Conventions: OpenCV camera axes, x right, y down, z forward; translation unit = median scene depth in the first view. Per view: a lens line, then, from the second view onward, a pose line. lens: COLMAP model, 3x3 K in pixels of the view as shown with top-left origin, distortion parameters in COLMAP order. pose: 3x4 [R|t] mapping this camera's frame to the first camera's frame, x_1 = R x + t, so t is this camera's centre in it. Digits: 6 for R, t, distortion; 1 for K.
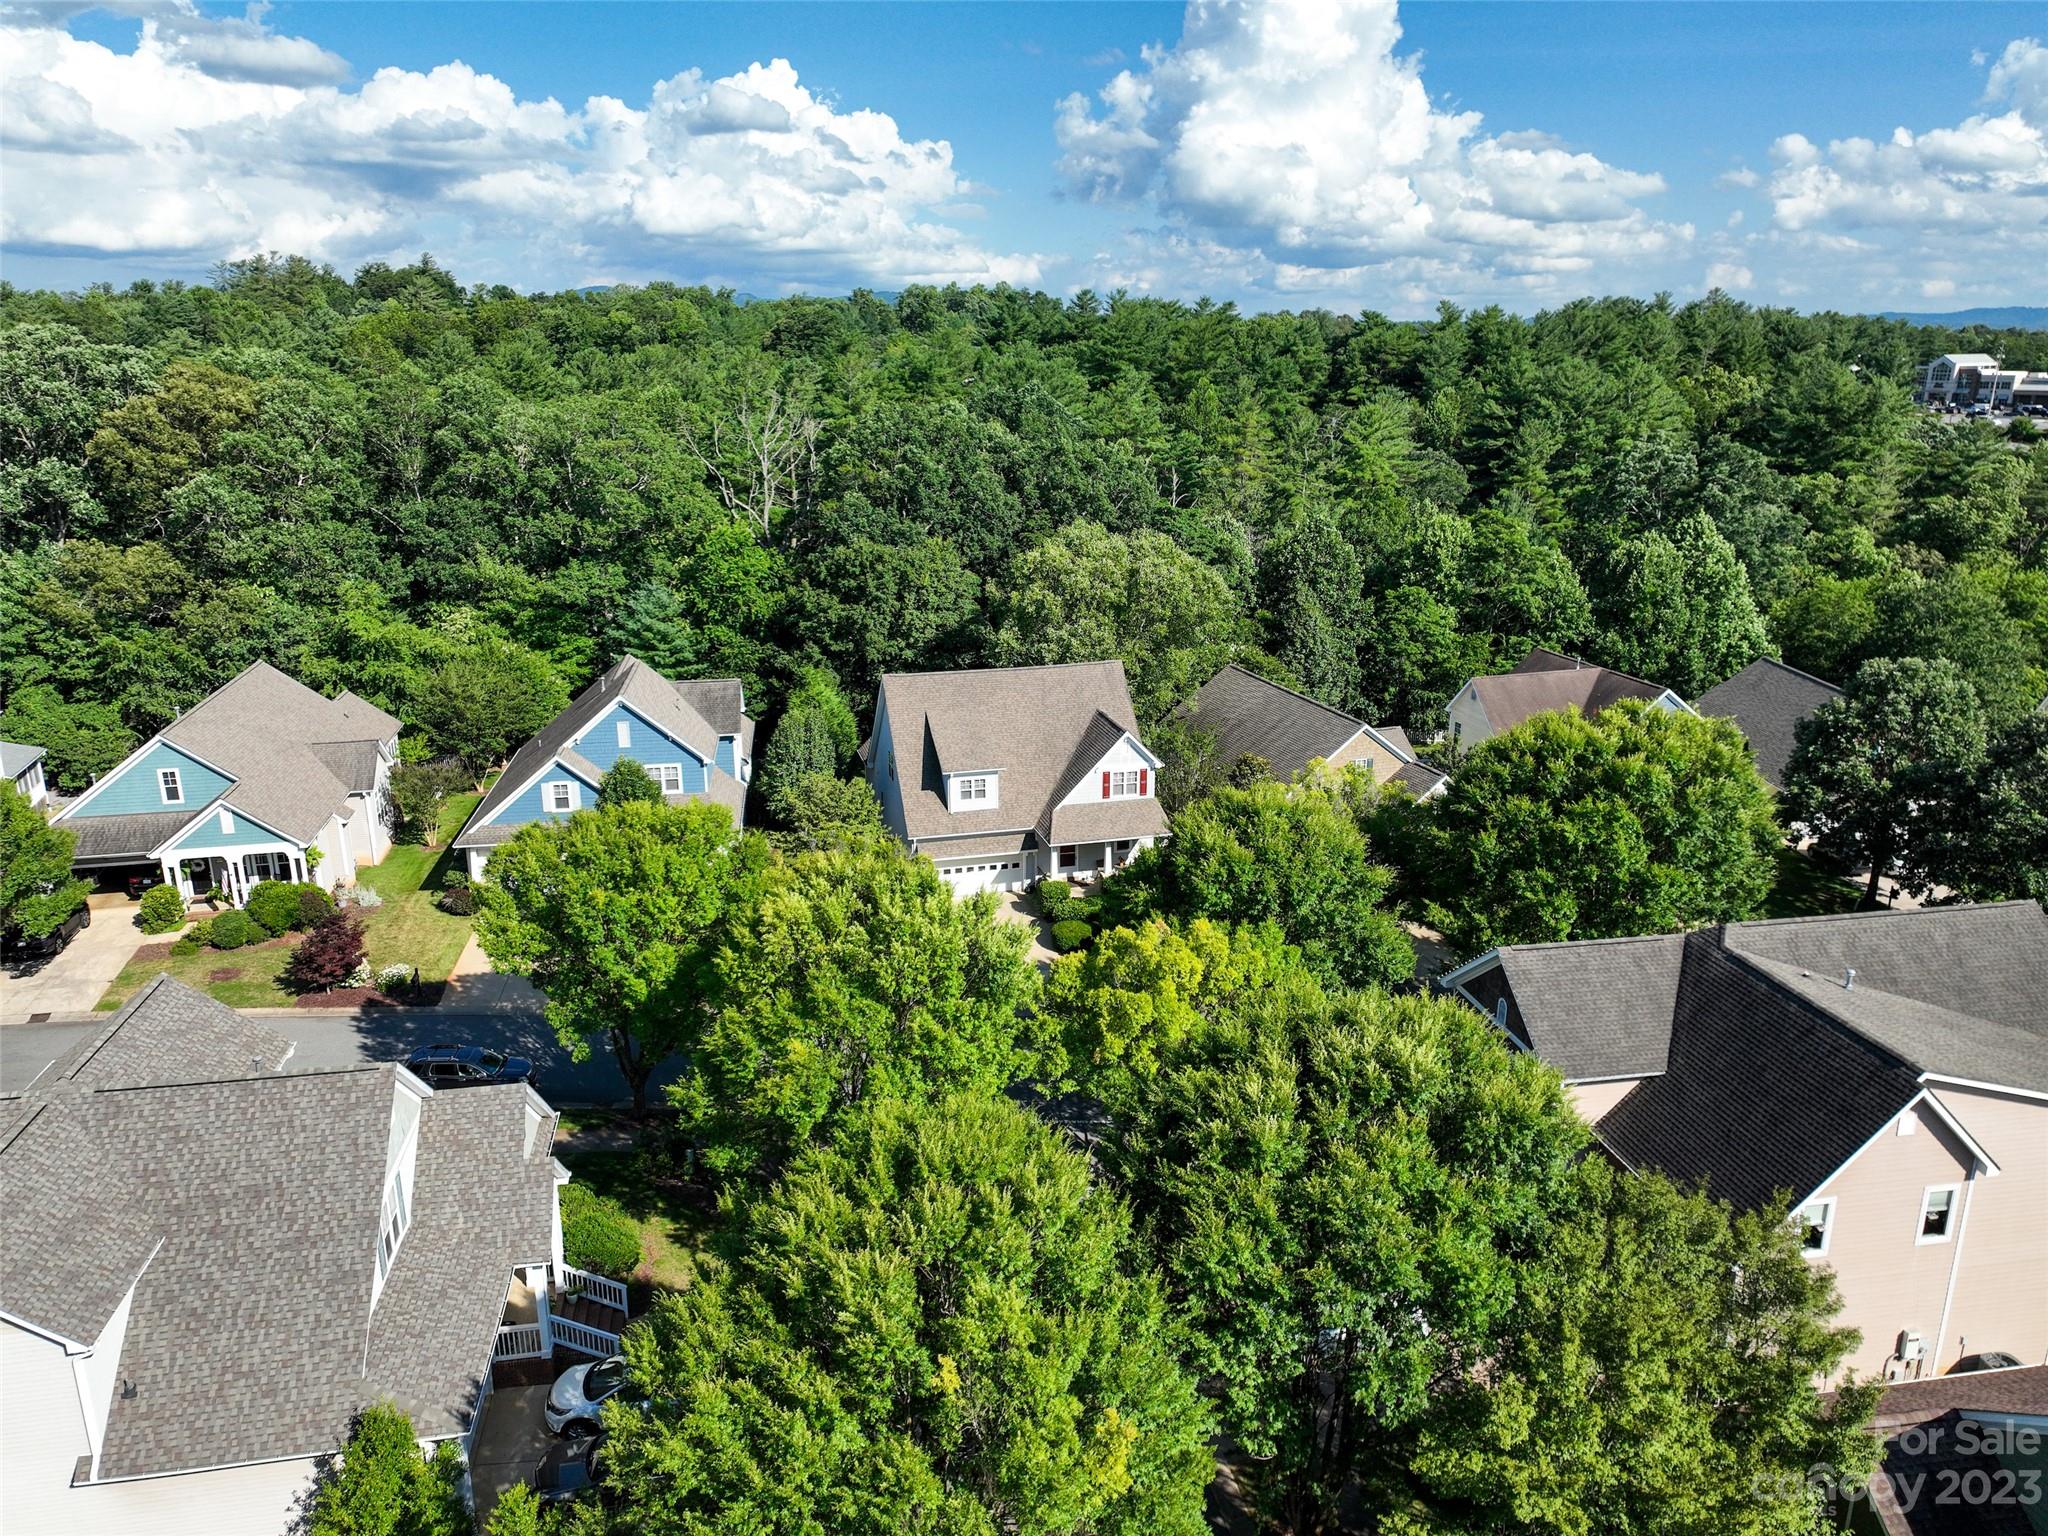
lens RADIAL K [[1444.8, 0, 1020.3], [0, 1444.8, 775.7], [0, 0, 1]] dist [-0.008552, 0.026009]
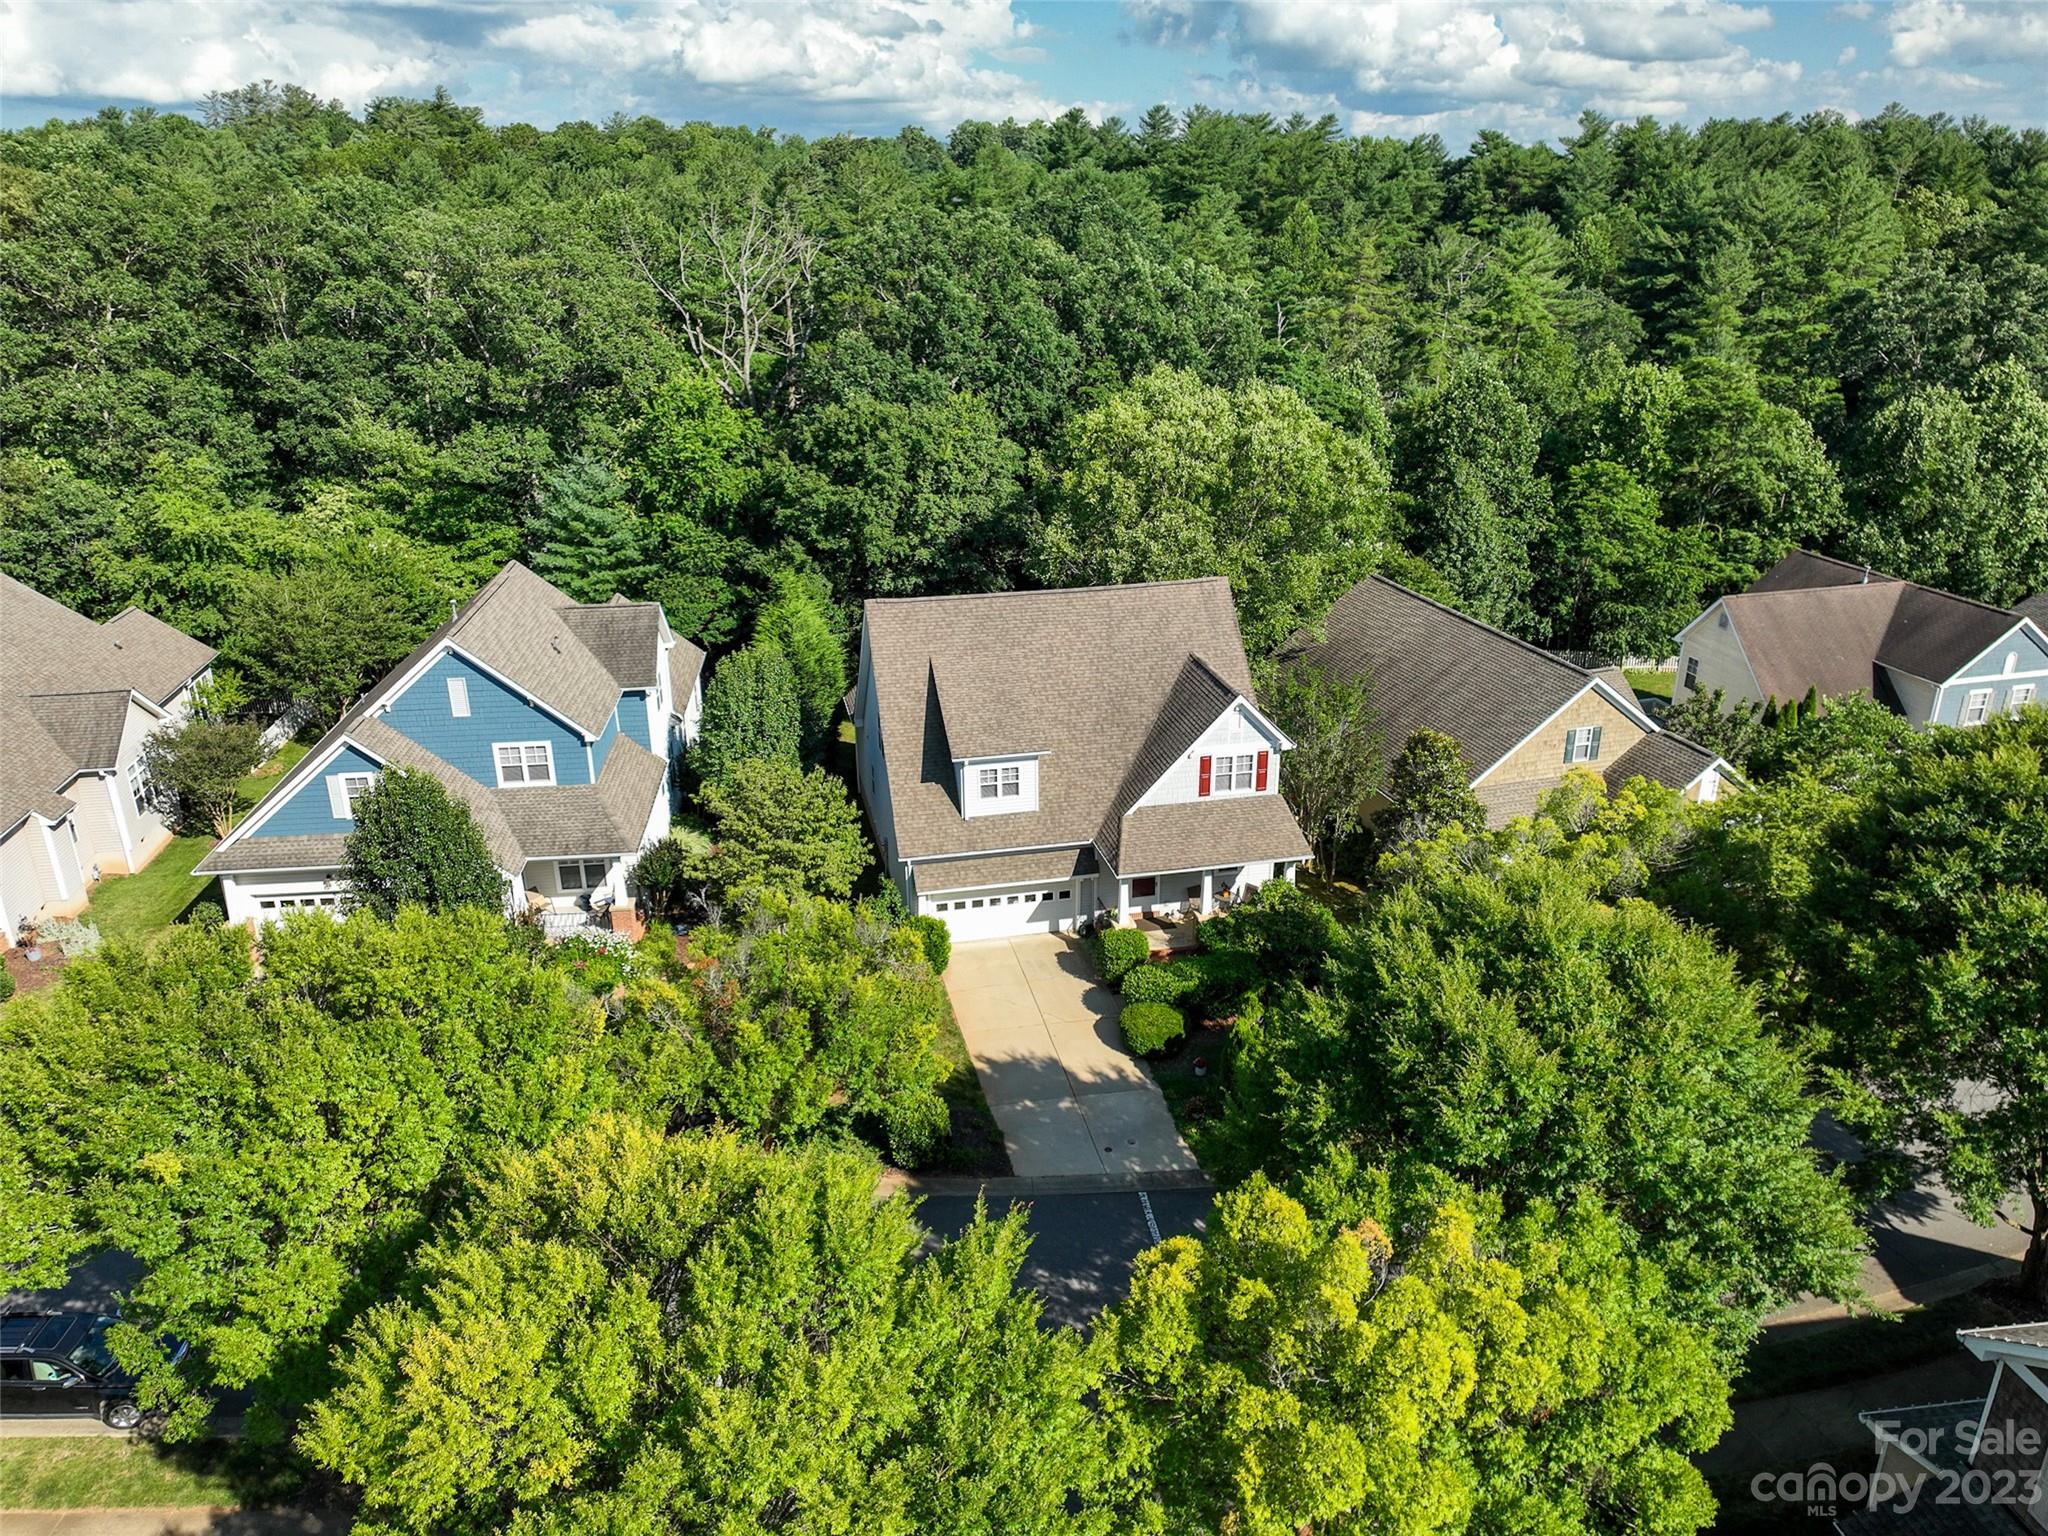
lens RADIAL K [[1444.8, 0, 1023.3], [0, 1444.8, 773.6], [0, 0, 1]] dist [-0.008552, 0.026009]
pose [[0.999271, 0.010618, -0.036660, 0.001156], [-0.007338, 0.996051, 0.088482, -0.037383], [0.037455, -0.088149, 0.995403, 0.253714]]
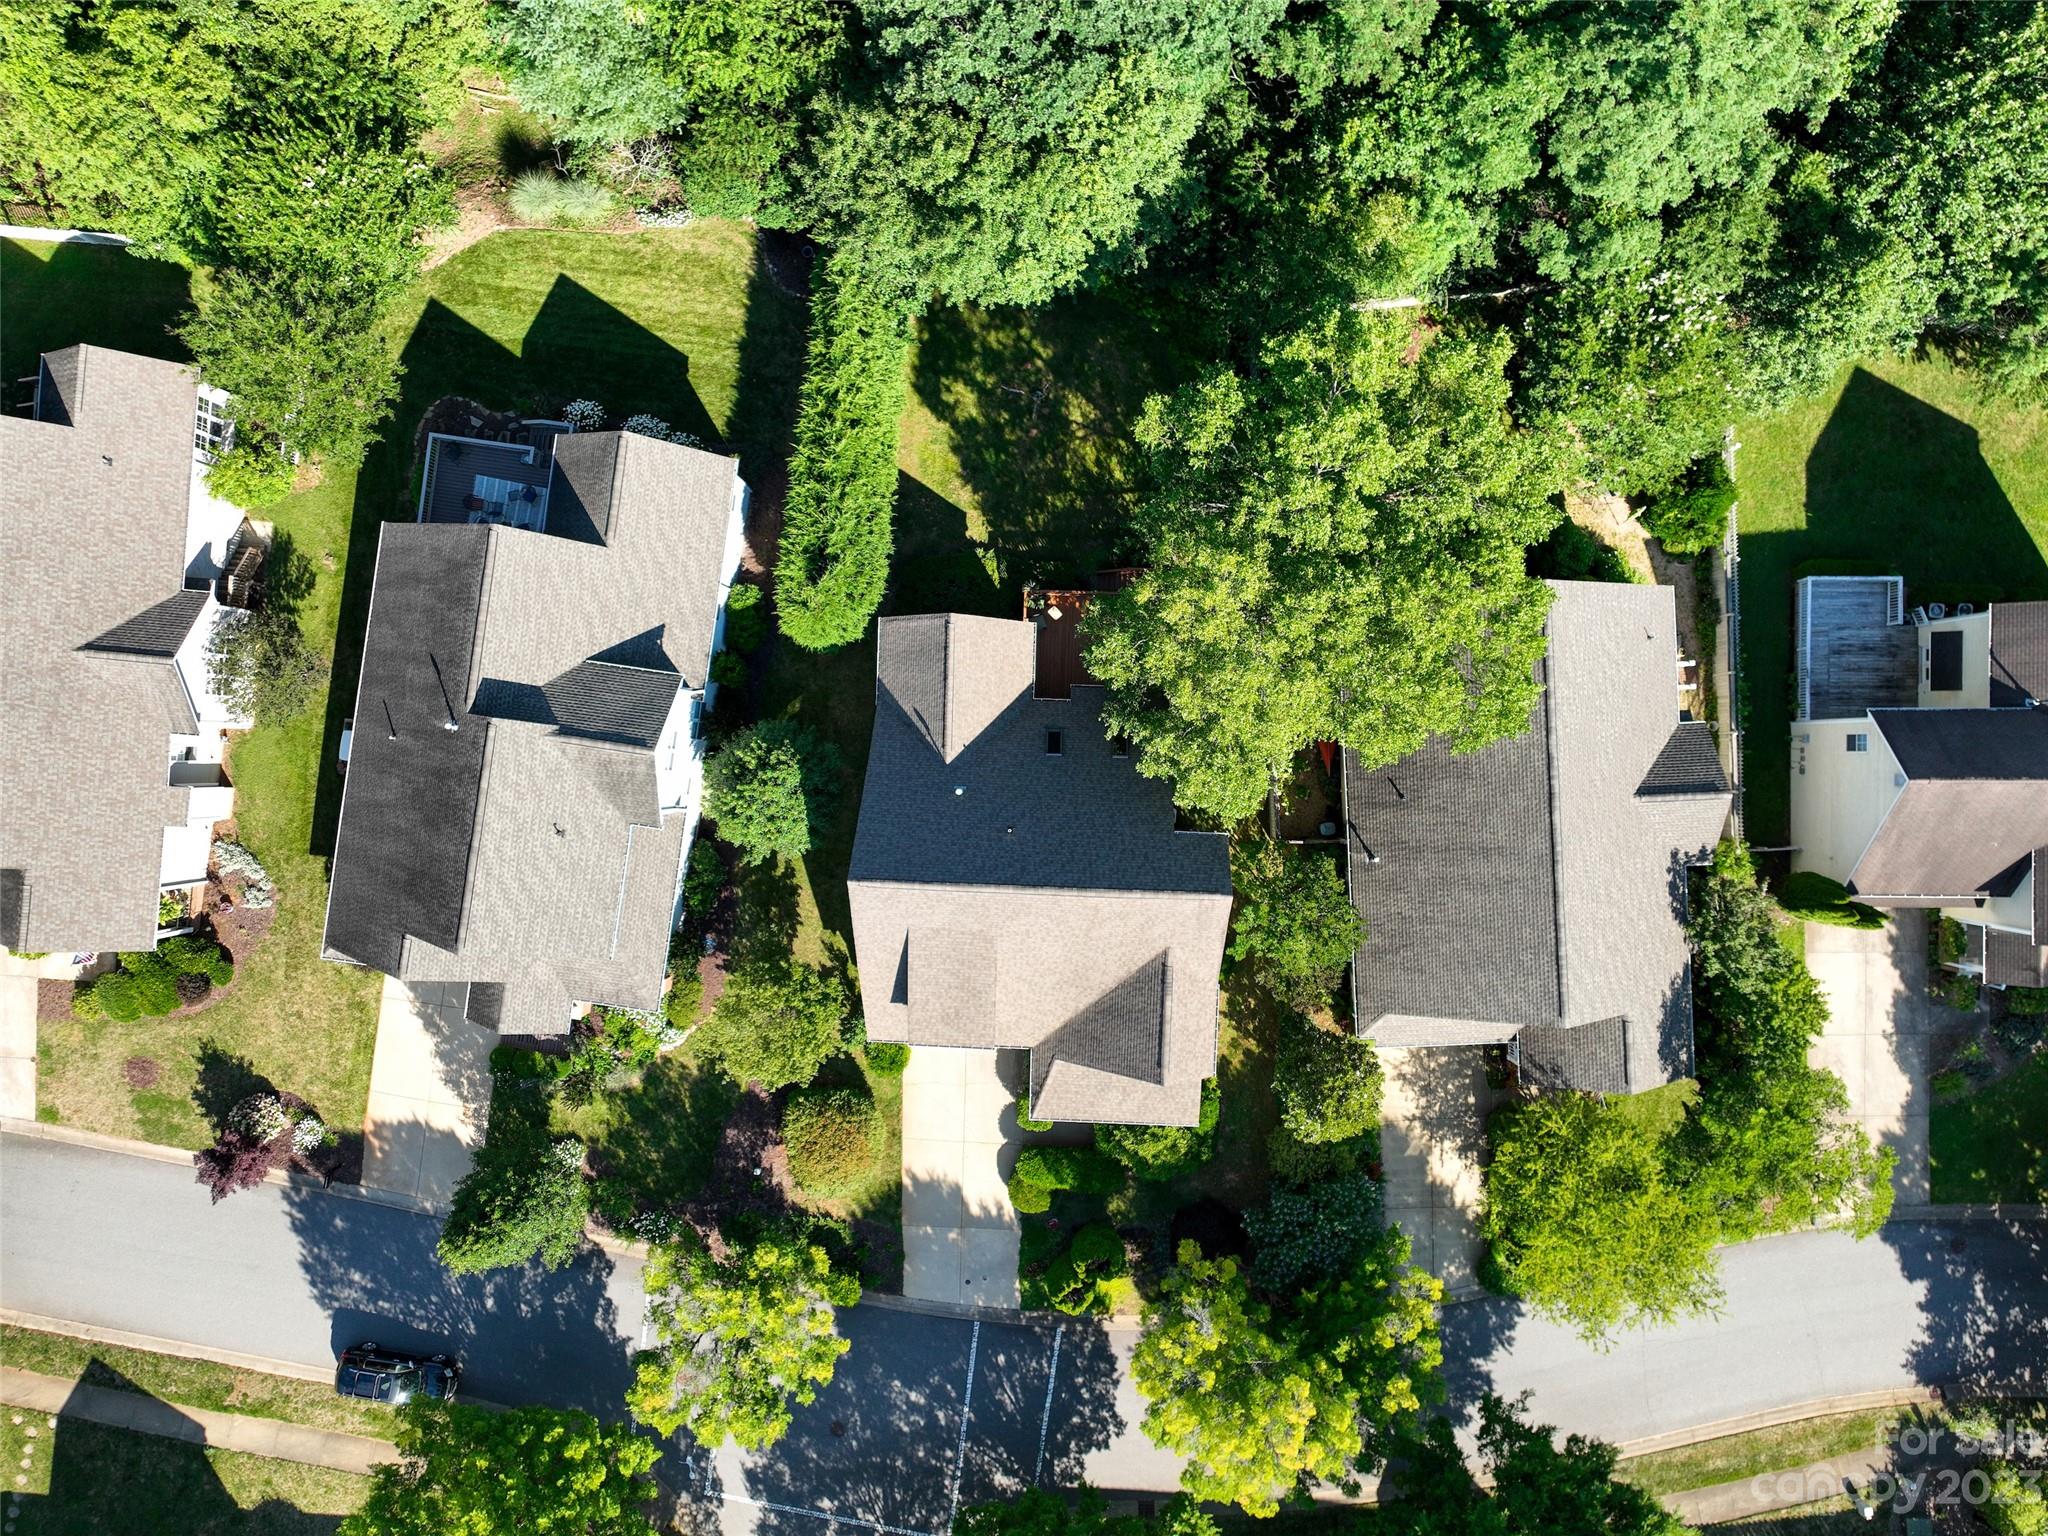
lens RADIAL K [[1444.8, 0, 1019.8], [0, 1444.8, 763.3], [0, 0, 1]] dist [-0.008552, 0.026009]
pose [[0.958134, 0.285581, -0.020550, -0.017685], [-0.056593, 0.259252, 0.964150, -0.538303], [0.280671, -0.922622, 0.264560, 0.673703]]
